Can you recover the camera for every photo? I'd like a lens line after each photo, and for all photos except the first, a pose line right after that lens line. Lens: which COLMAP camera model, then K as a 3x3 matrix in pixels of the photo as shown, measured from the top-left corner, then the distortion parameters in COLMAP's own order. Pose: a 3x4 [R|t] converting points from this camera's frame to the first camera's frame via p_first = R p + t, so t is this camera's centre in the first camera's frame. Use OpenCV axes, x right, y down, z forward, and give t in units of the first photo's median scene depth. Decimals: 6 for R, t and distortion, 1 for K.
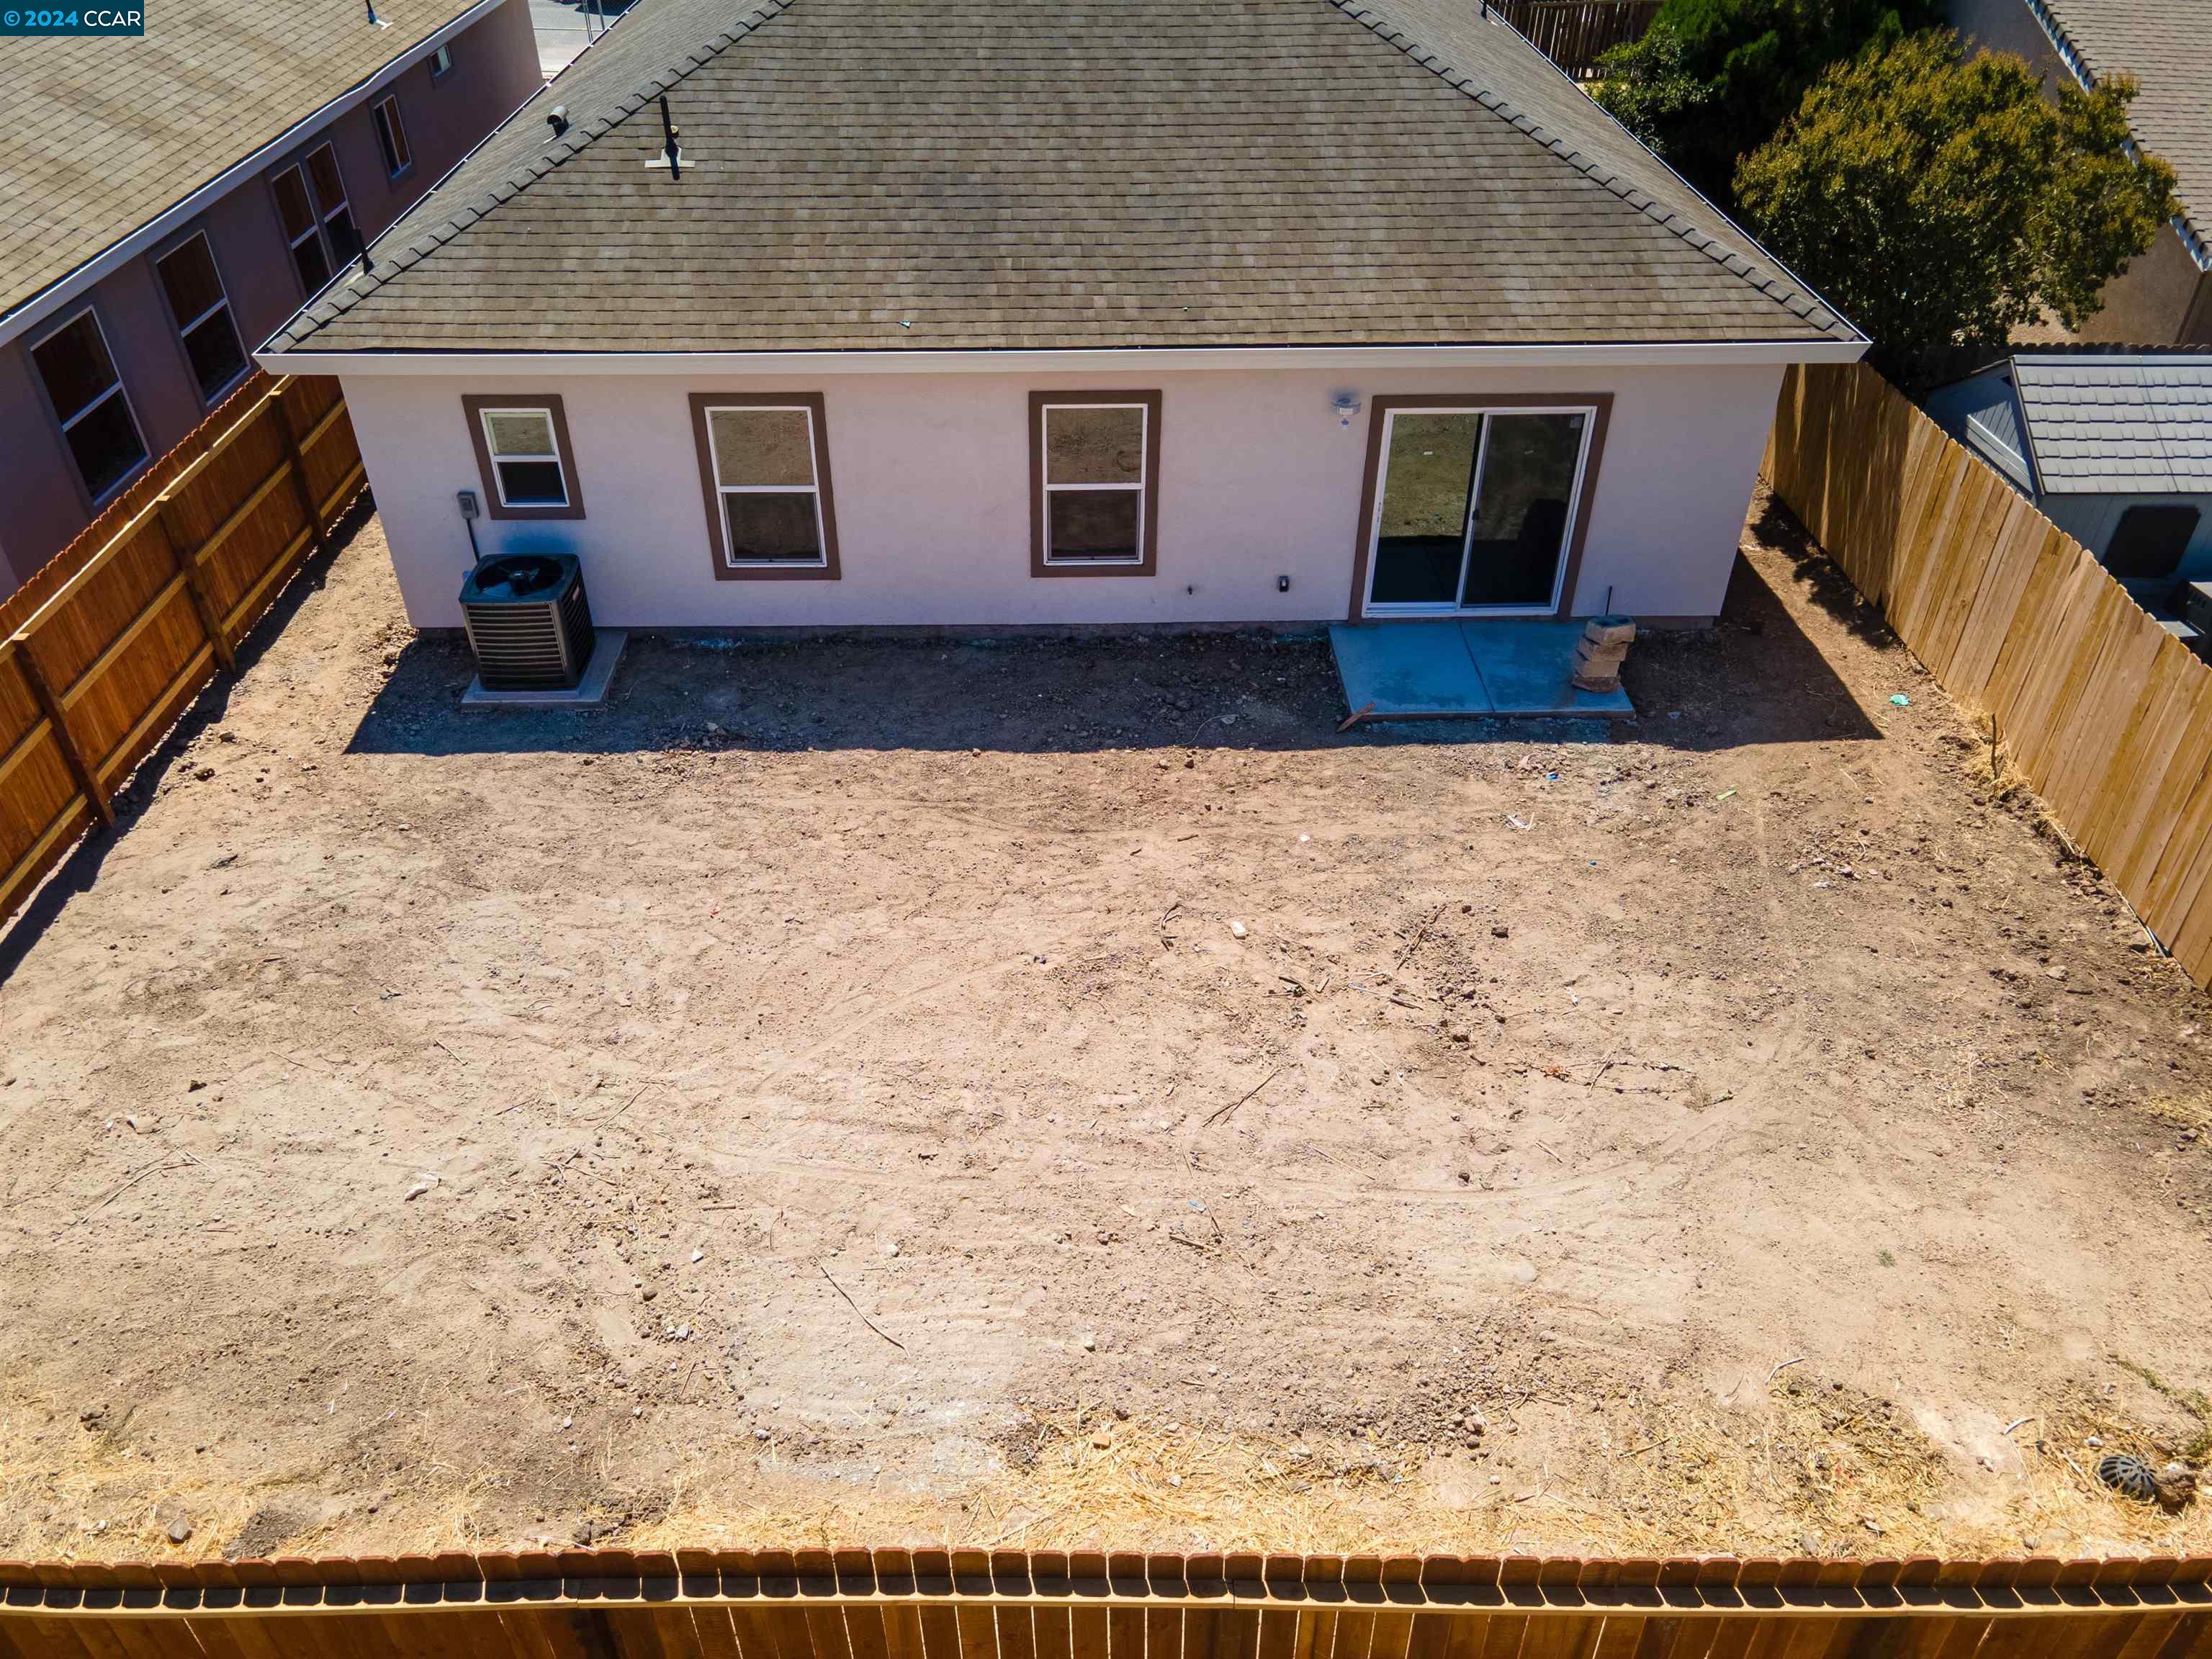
lens RADIAL K [[1620.3, 0, 1069.9], [0, 1620.3, 829.1], [0, 0, 1]] dist [0.025072, 0.026971]
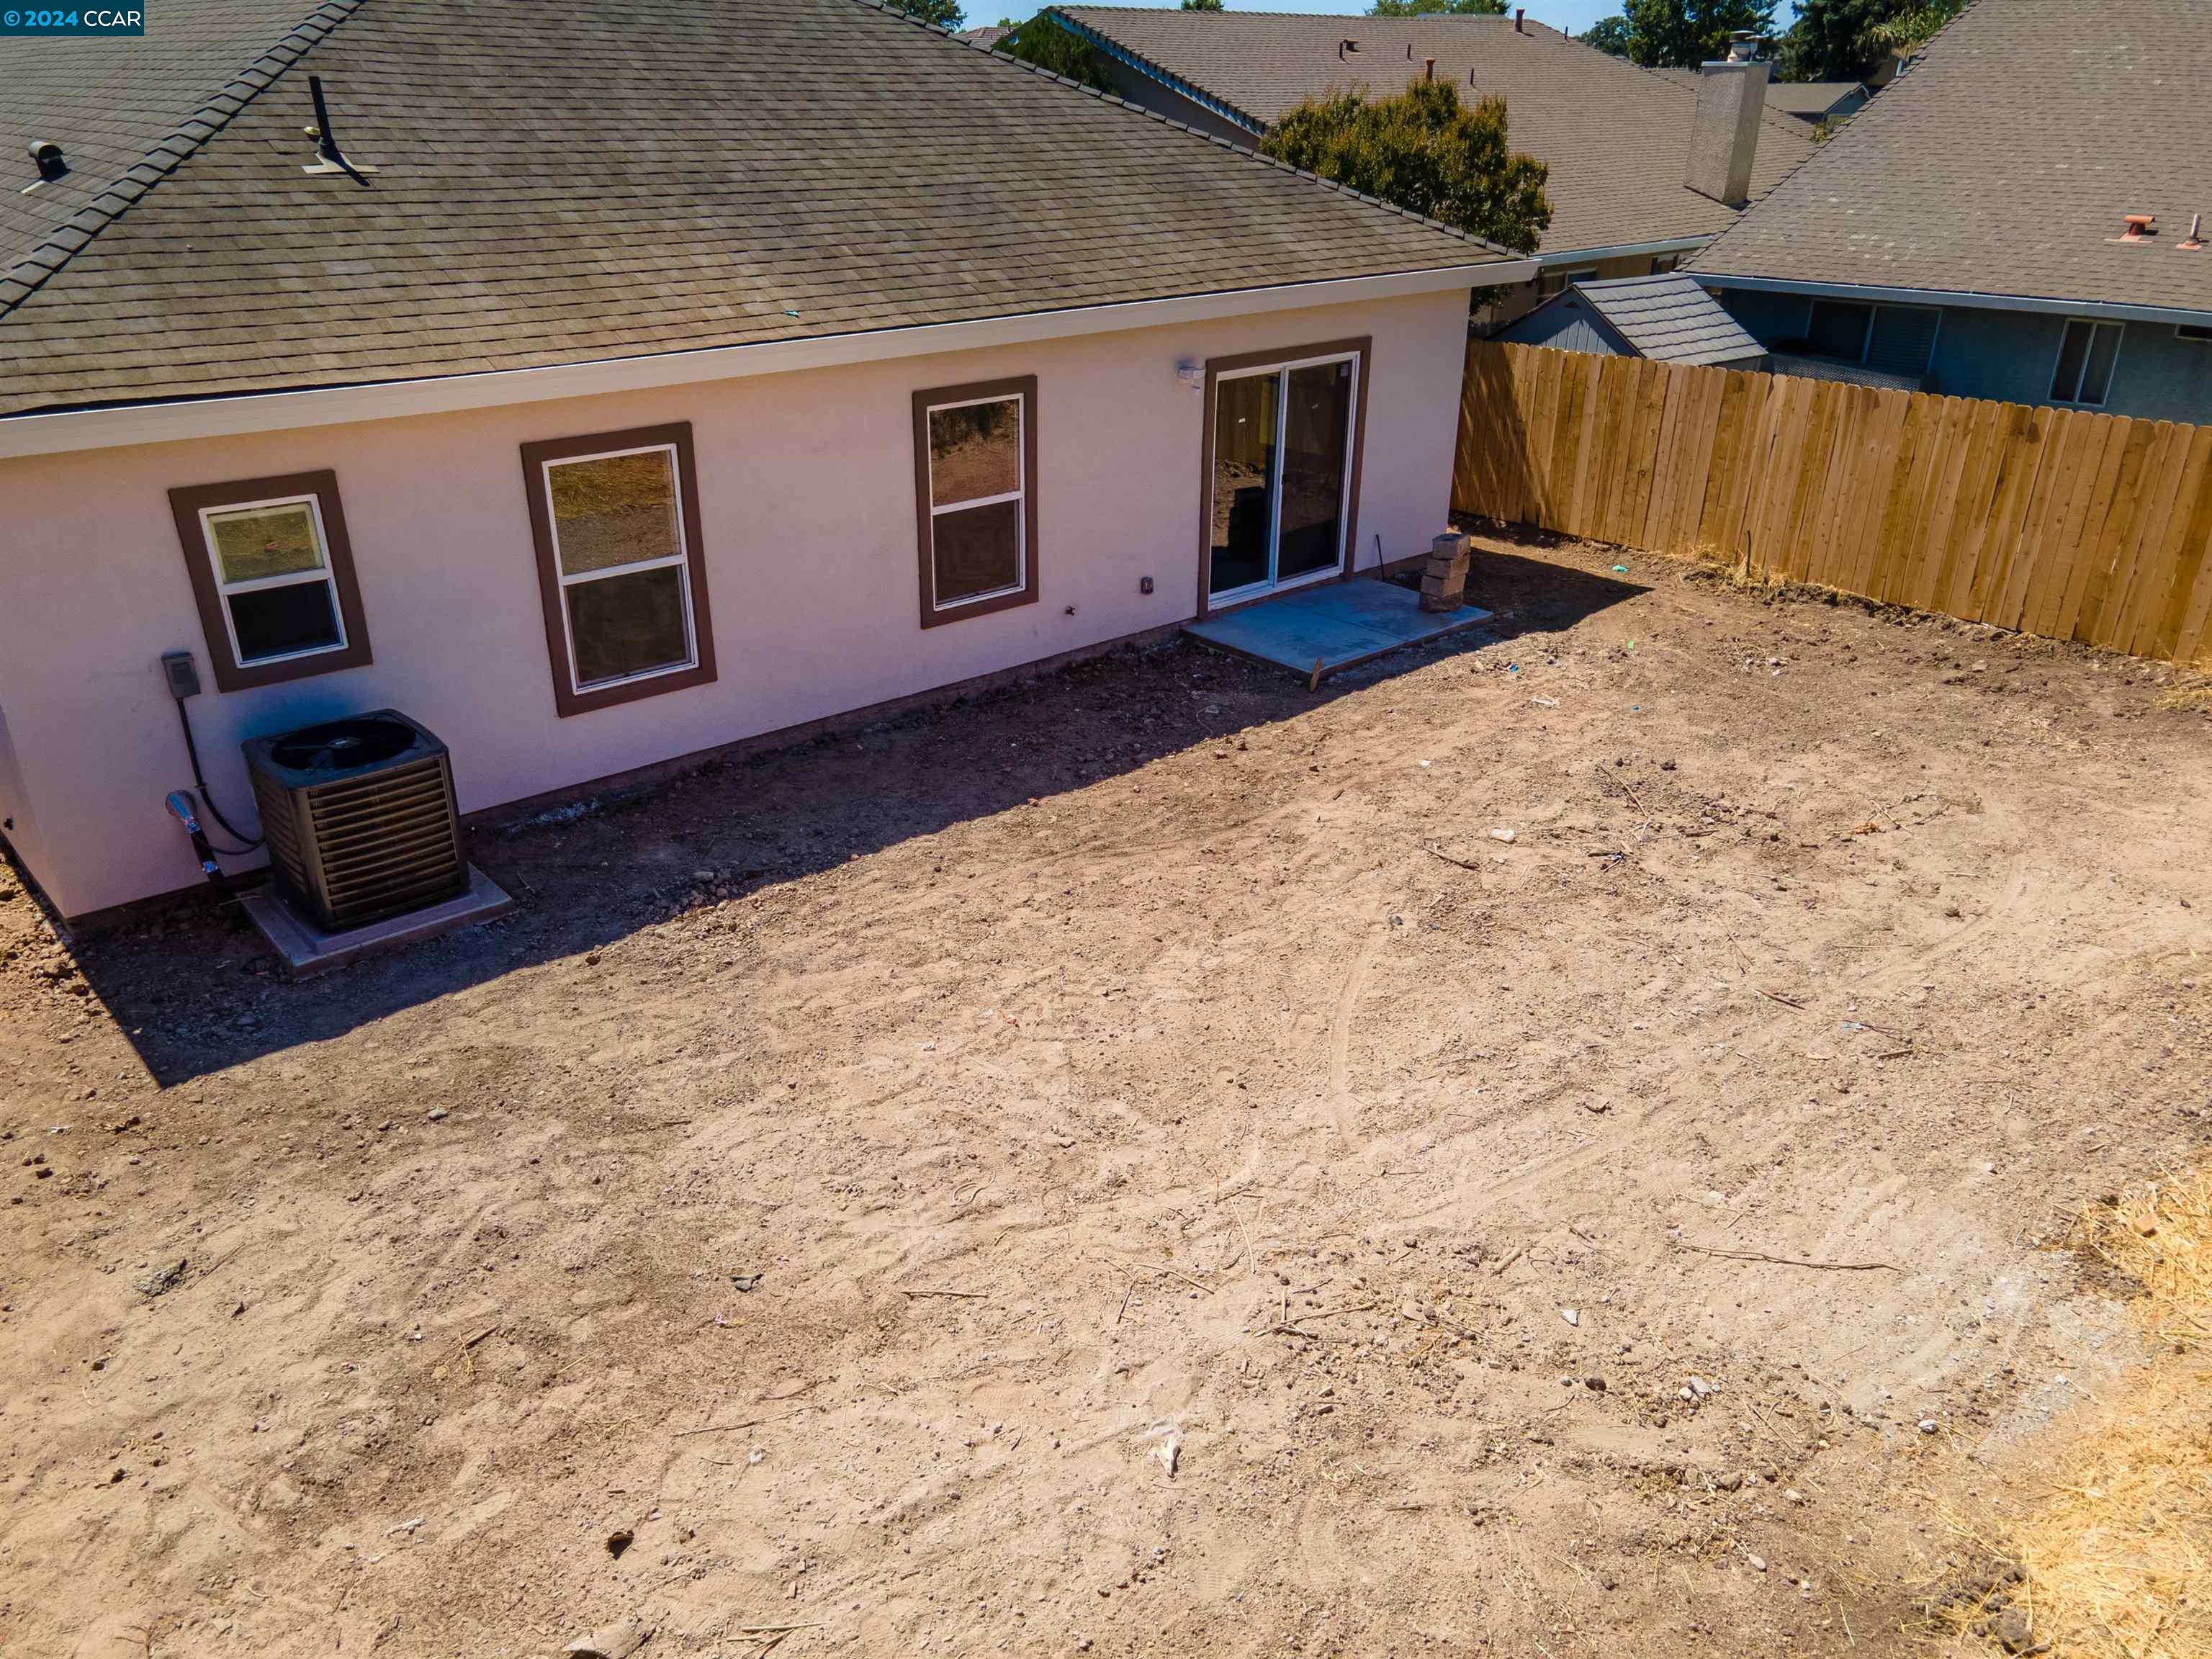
lens RADIAL K [[1620.3, 0, 1073.3], [0, 1620.3, 834.7], [0, 0, 1]] dist [0.025072, 0.026971]
pose [[0.766040, -0.265527, 0.585387, -0.525457], [0.377696, 0.922833, -0.075664, 0.035600], [-0.520124, 0.279060, 0.807215, 0.359385]]
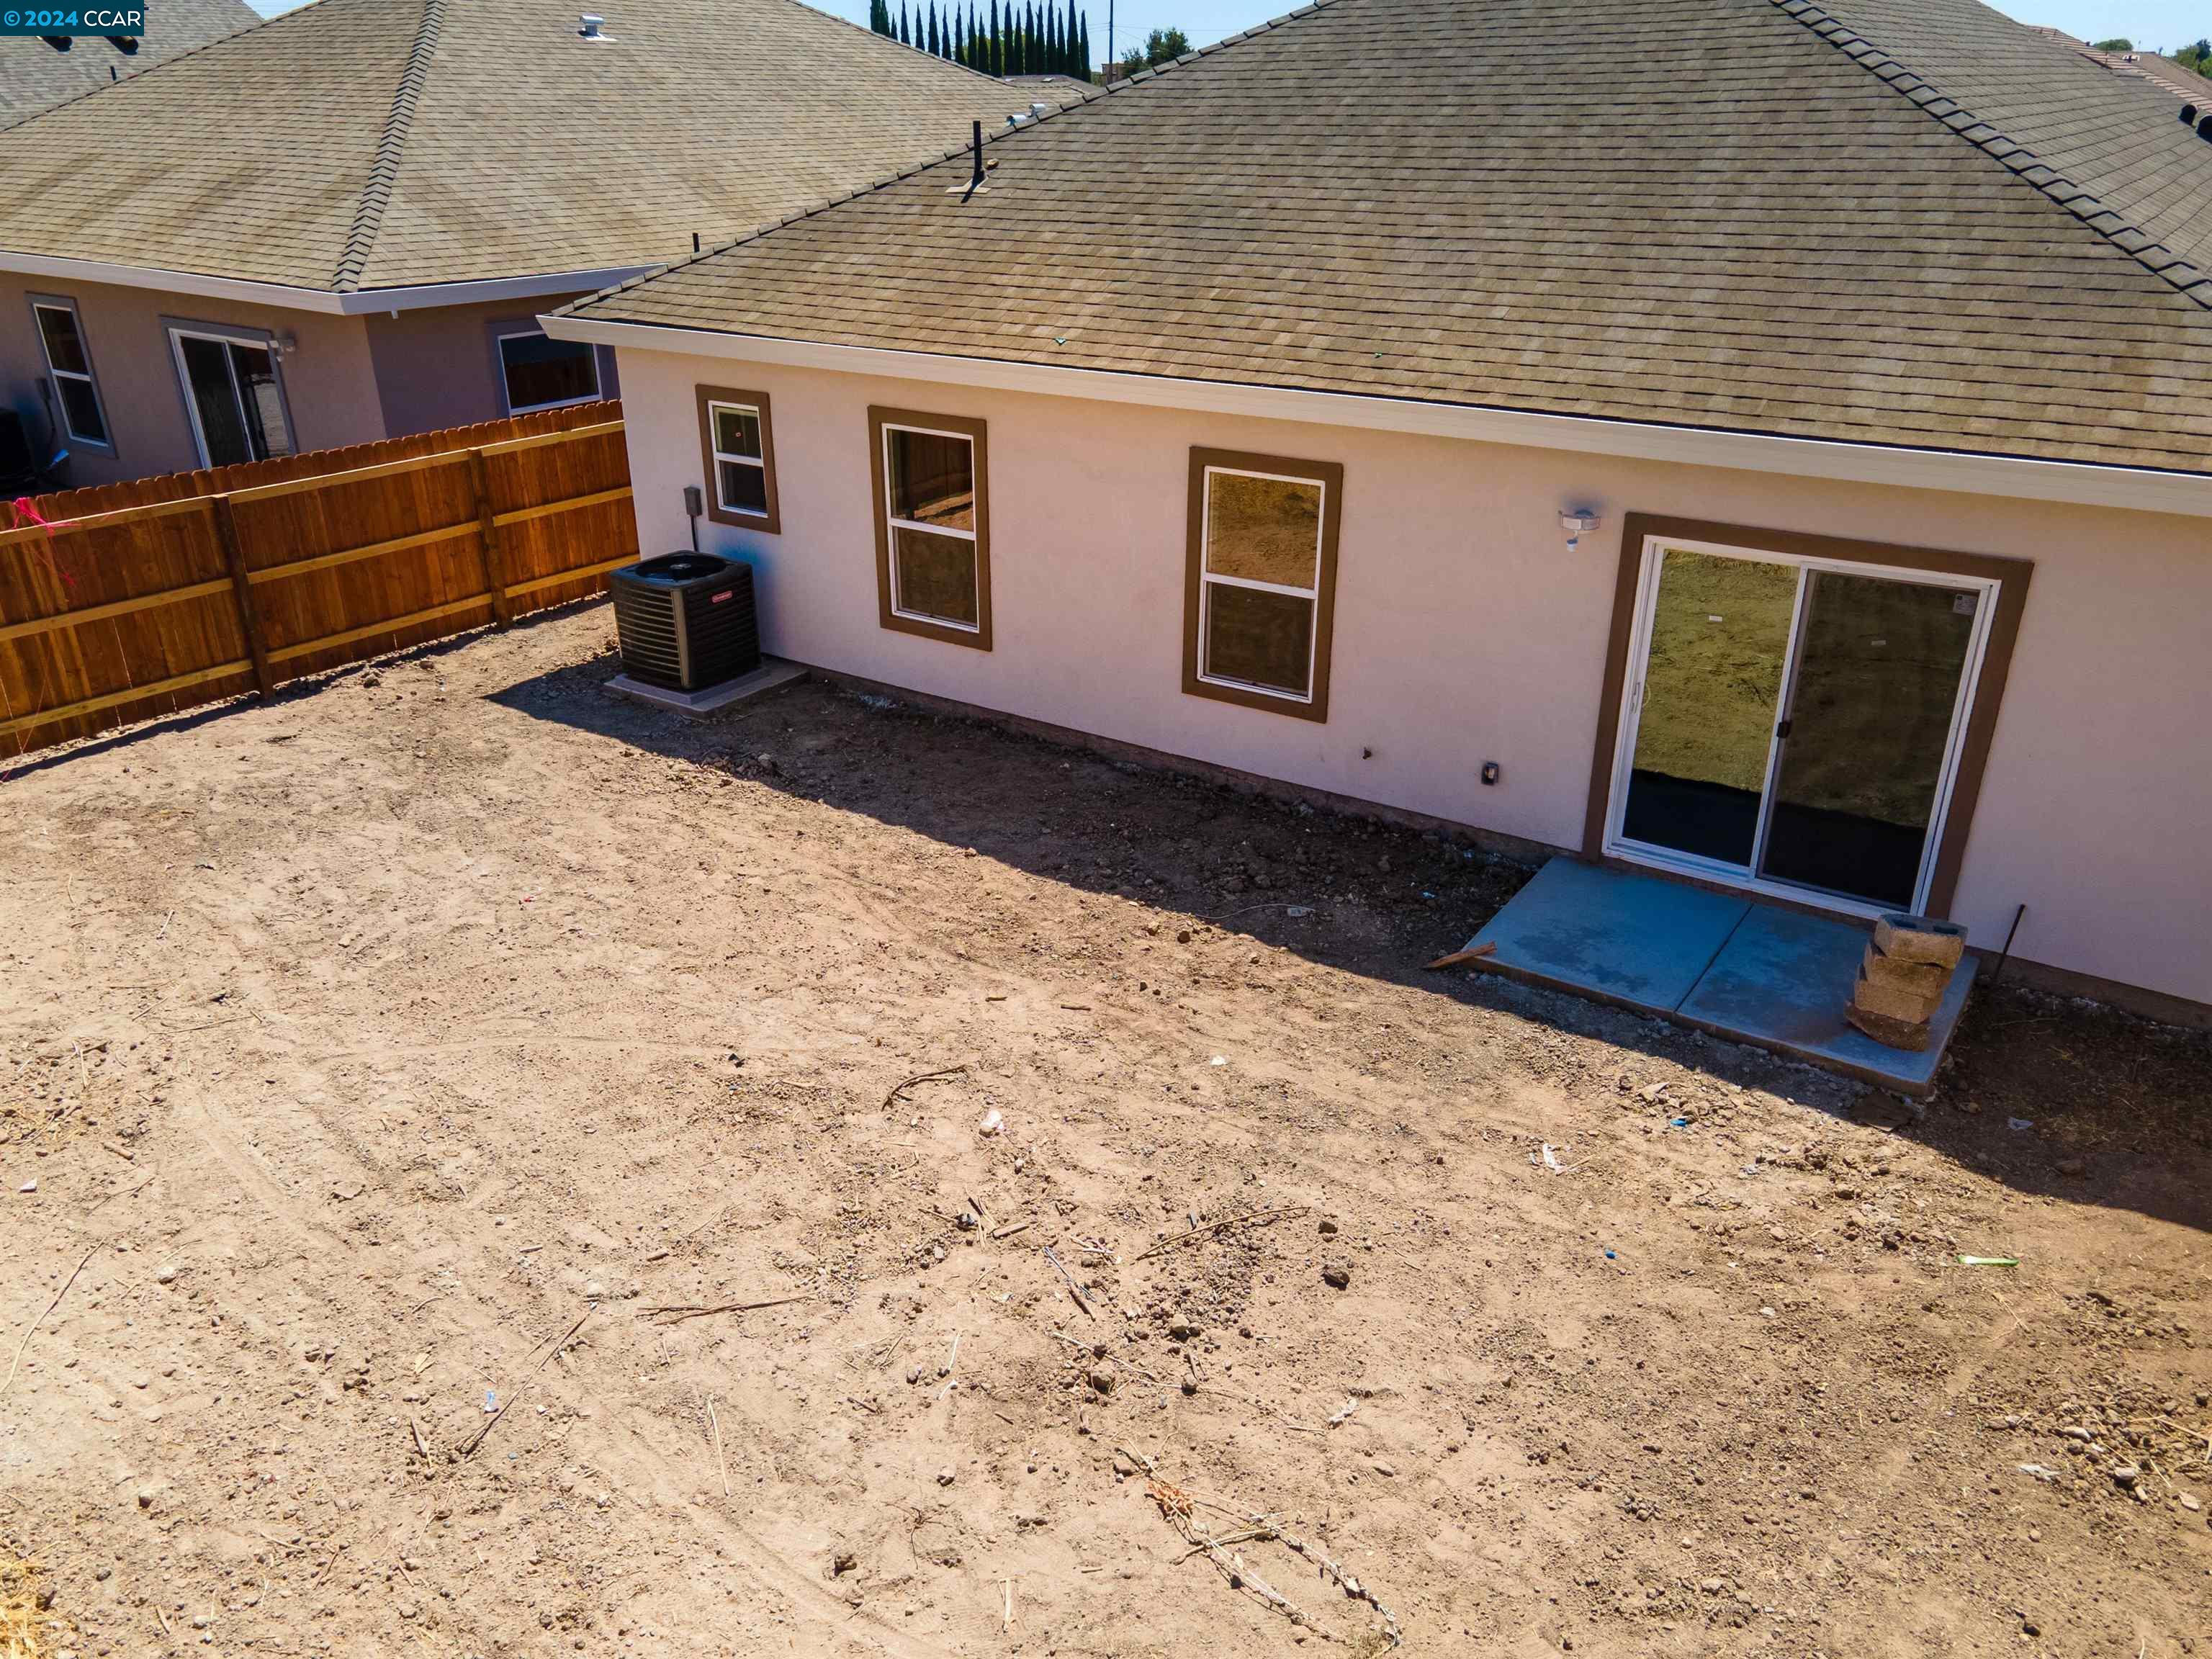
lens RADIAL K [[1620.3, 0, 1074.9], [0, 1620.3, 833.3], [0, 0, 1]] dist [0.025072, 0.026971]
pose [[0.808778, 0.241587, -0.536203, 0.410083], [-0.345390, 0.933054, -0.100578, 0.005202], [0.476008, 0.266545, 0.838075, 0.373188]]
